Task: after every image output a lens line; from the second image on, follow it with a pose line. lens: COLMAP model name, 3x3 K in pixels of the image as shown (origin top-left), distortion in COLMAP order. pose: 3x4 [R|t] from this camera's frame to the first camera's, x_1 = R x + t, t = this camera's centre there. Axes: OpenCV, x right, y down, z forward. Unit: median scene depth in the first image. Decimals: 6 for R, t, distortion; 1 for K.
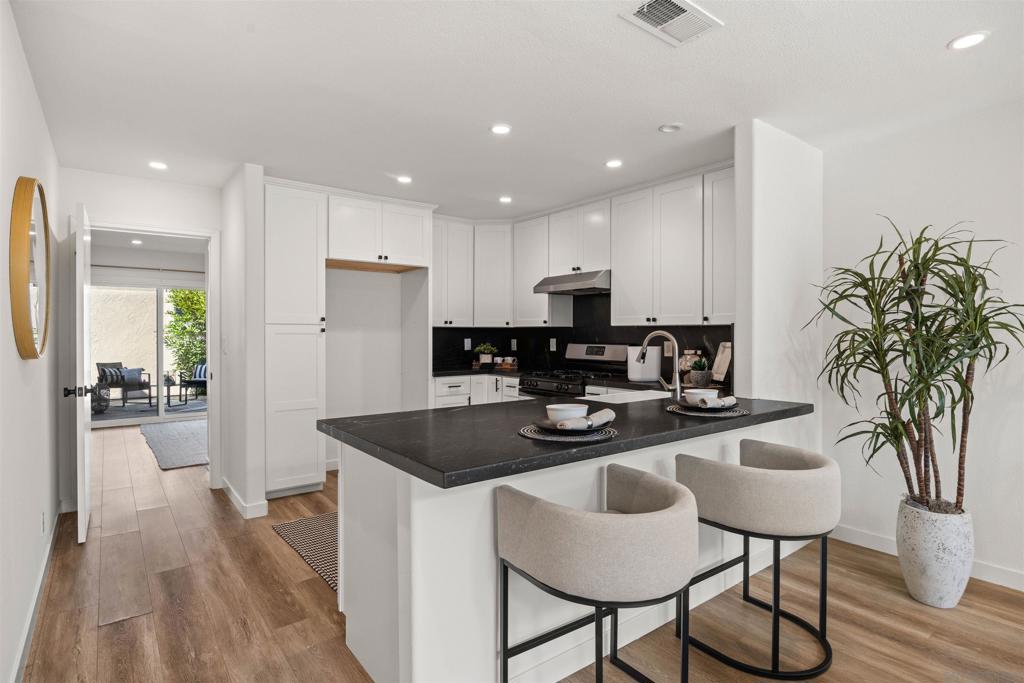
lens RADIAL K [[524.8, 0, 513.2], [0, 524.8, 338.8], [0, 0, 1]] dist [-0.013165, 0.000048]
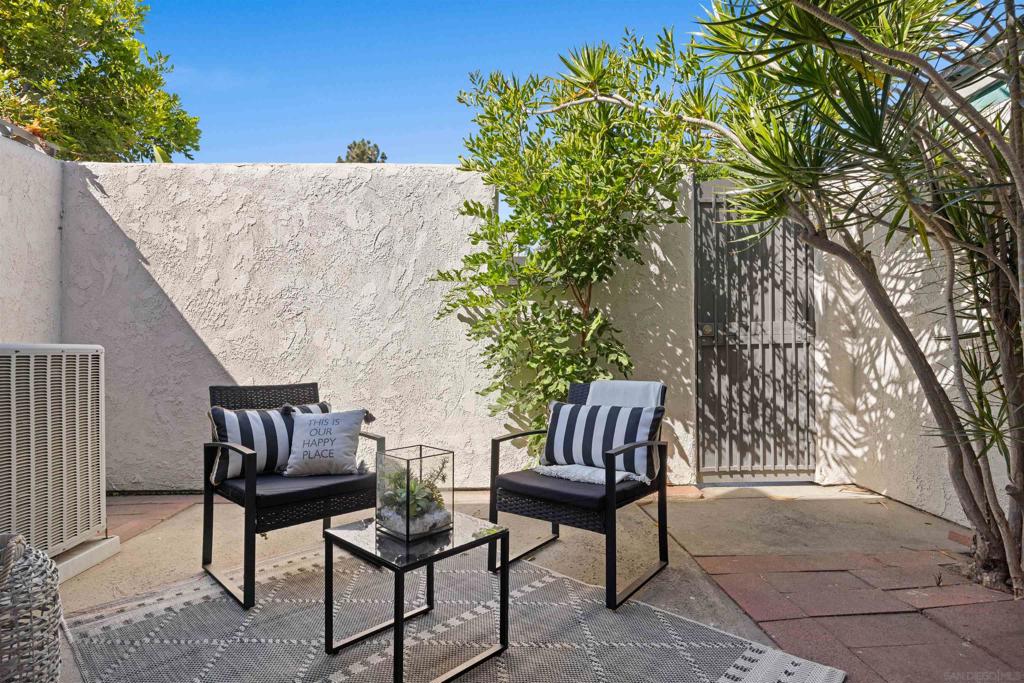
lens RADIAL K [[524.8, 0, 513.6], [0, 524.8, 340.1], [0, 0, 1]] dist [-0.013165, 0.000048]
pose [[0.832020, -0.001144, -0.554744, -0.482940], [-0.002335, 0.999982, -0.005564, 0.022607], [0.554741, 0.005925, 0.832002, 0.778660]]
